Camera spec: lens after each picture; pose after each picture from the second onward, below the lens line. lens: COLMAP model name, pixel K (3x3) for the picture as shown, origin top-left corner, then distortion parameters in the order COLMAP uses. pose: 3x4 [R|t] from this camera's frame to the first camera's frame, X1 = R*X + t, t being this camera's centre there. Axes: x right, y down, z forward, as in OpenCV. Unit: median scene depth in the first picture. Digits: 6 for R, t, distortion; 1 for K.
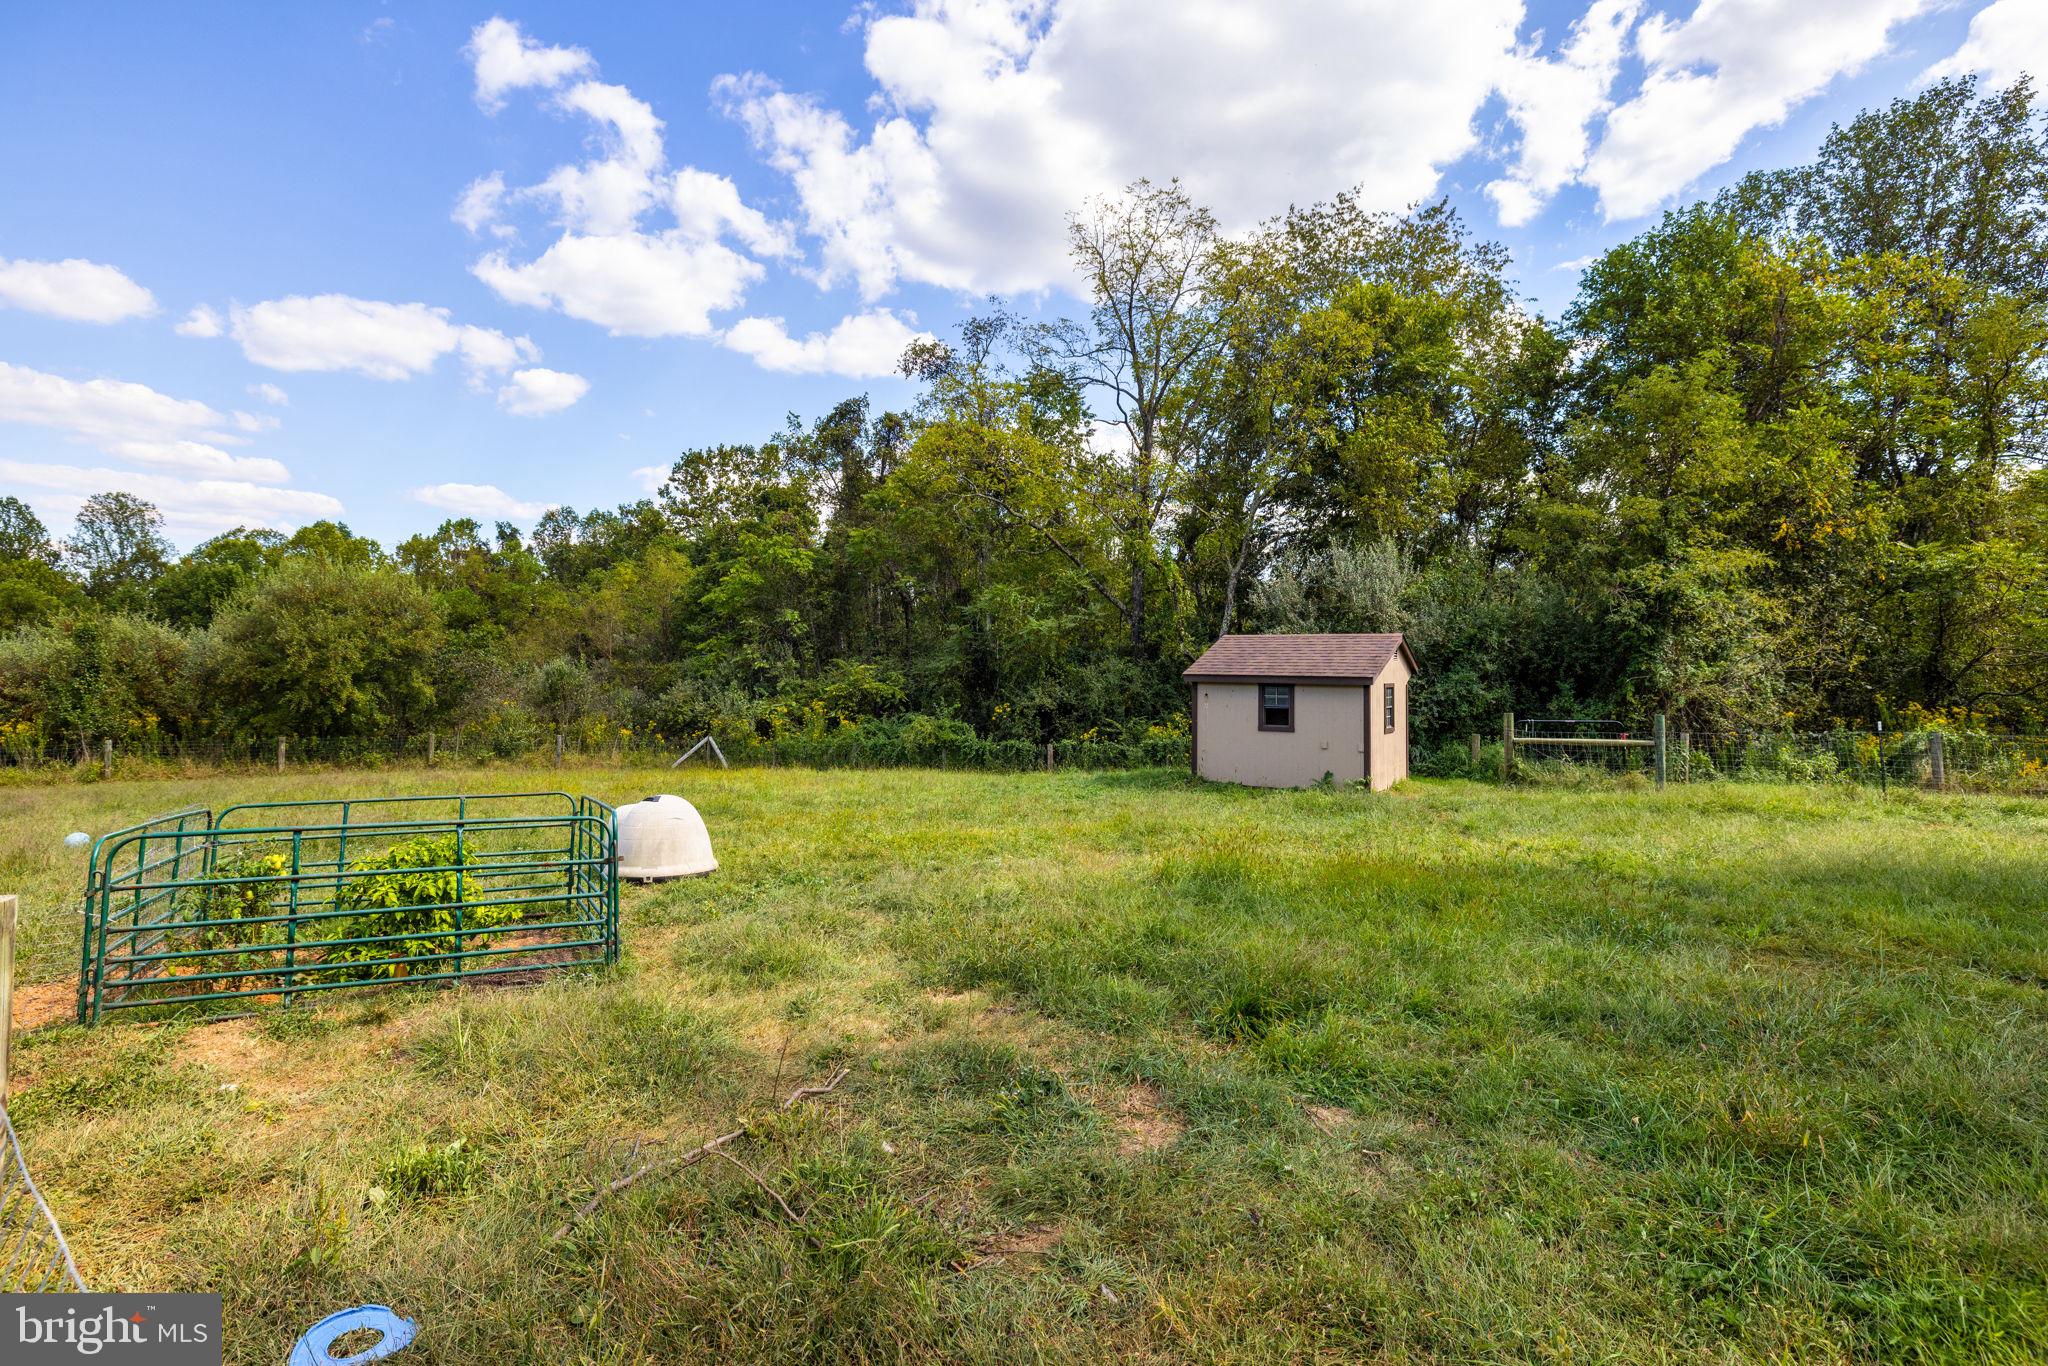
lens RADIAL K [[951.4, 0, 1018.6], [0, 951.4, 675.0], [0, 0, 1]] dist [-0.003681, -0.000316]
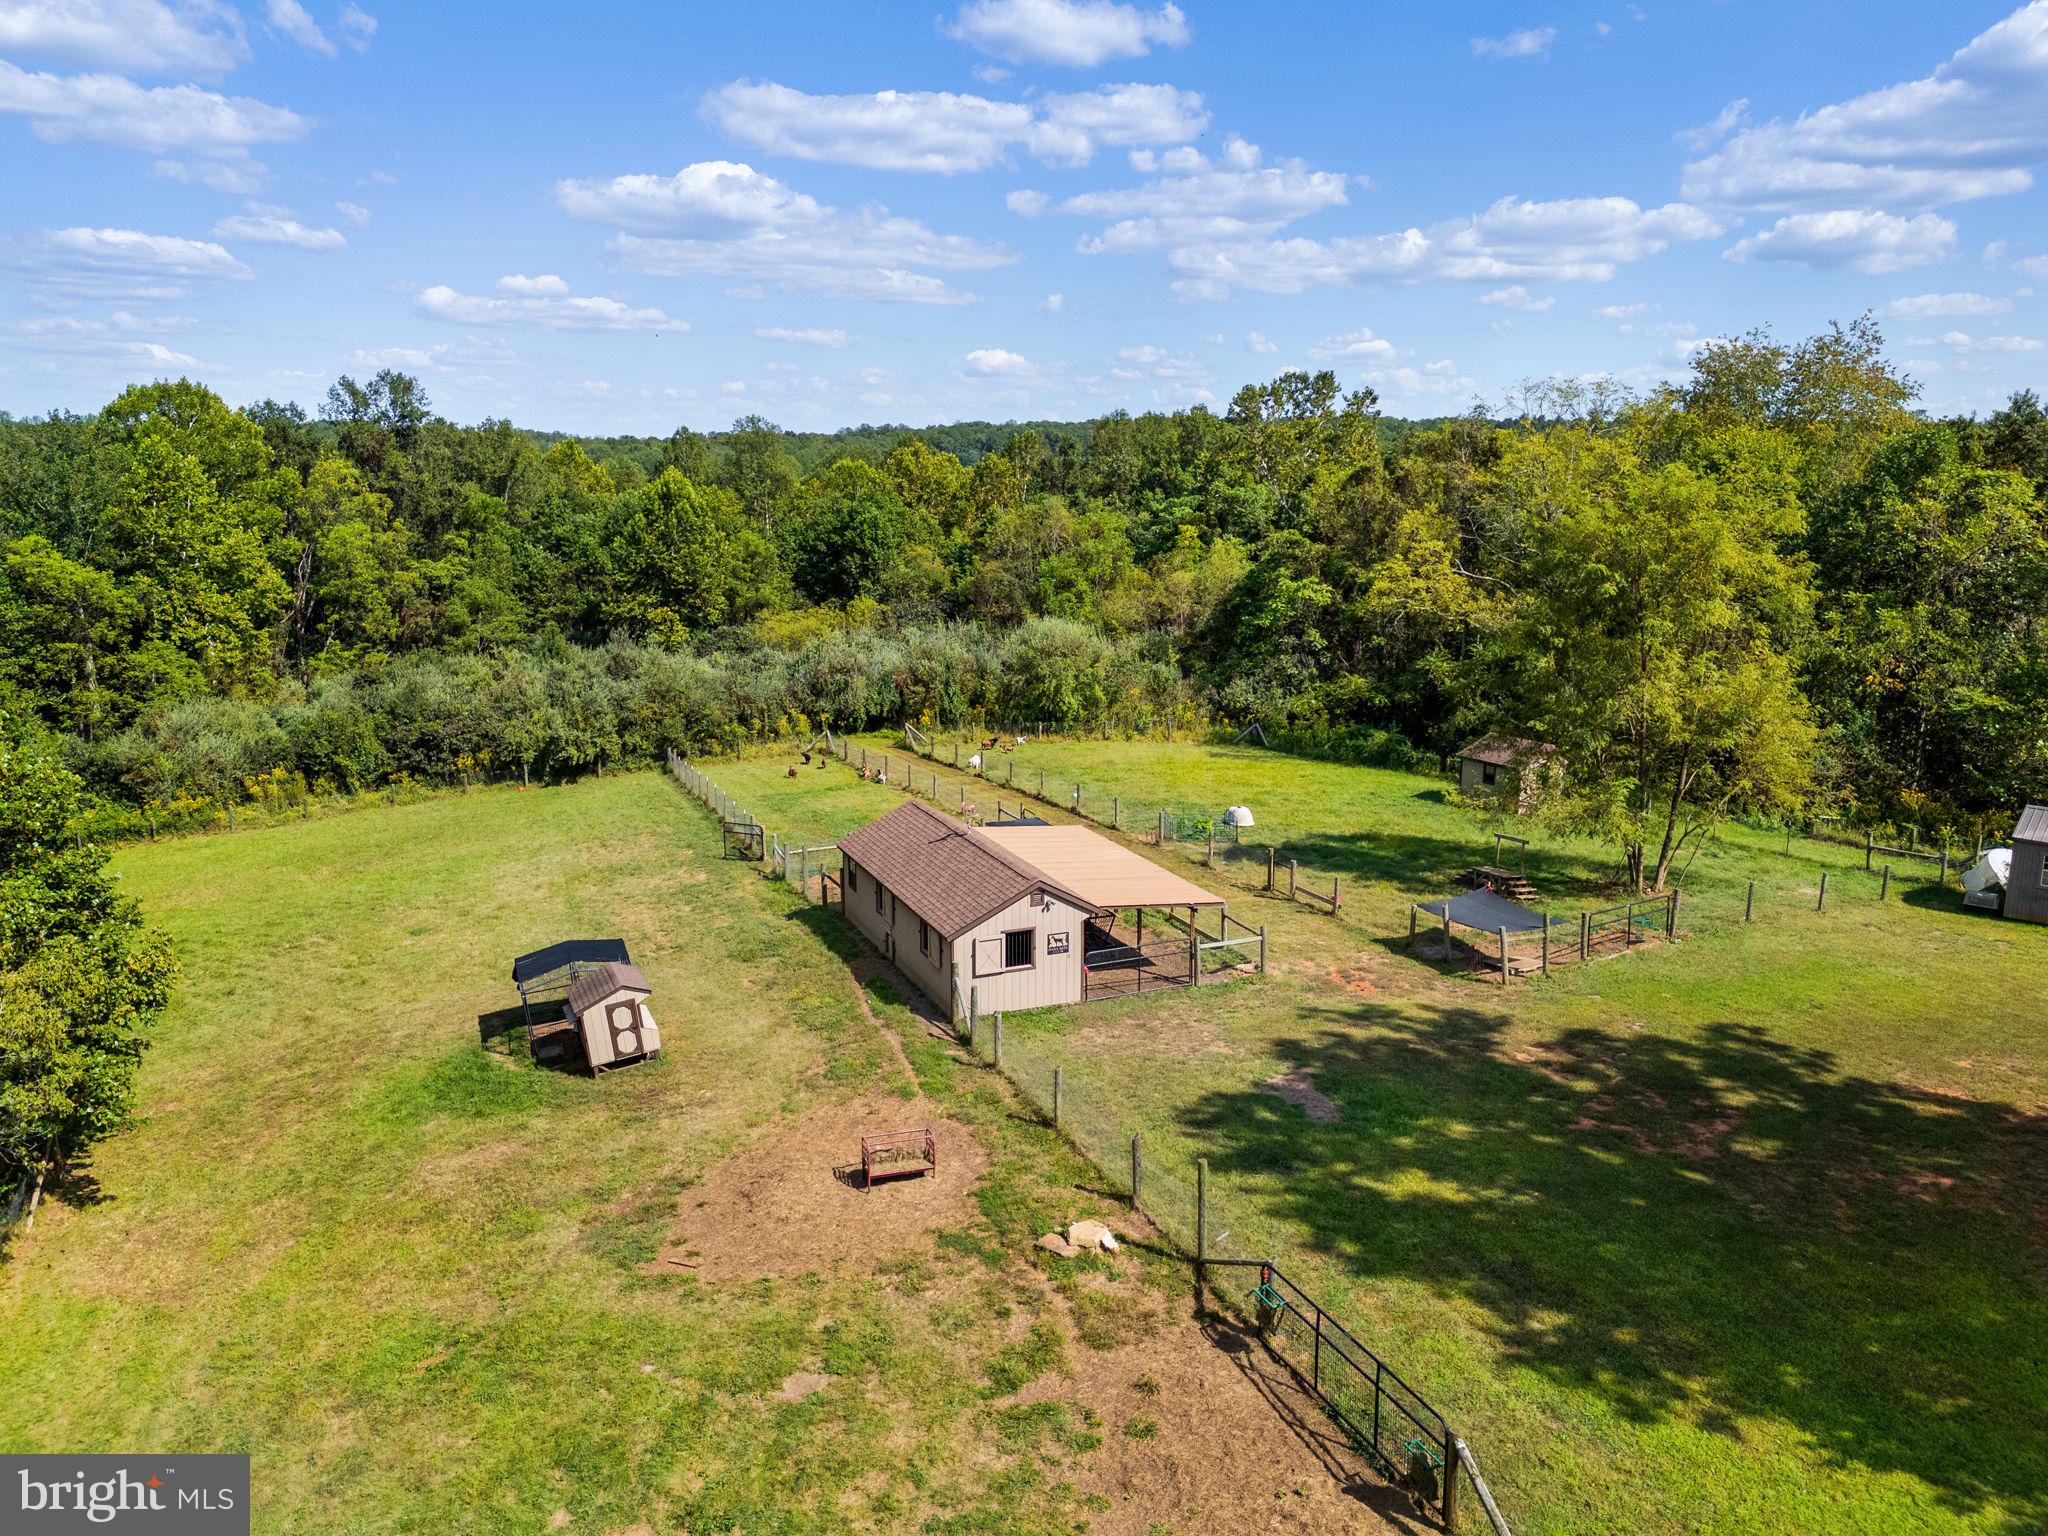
lens RADIAL K [[1517.2, 0, 1016.2], [0, 1517.2, 760.2], [0, 0, 1]] dist [0.082668, -0.084217]
pose [[0.891585, 0.076896, -0.446278, 0.418223], [0.008364, 0.982513, 0.186003, -0.328697], [0.452777, -0.169571, 0.875351, -1.302043]]
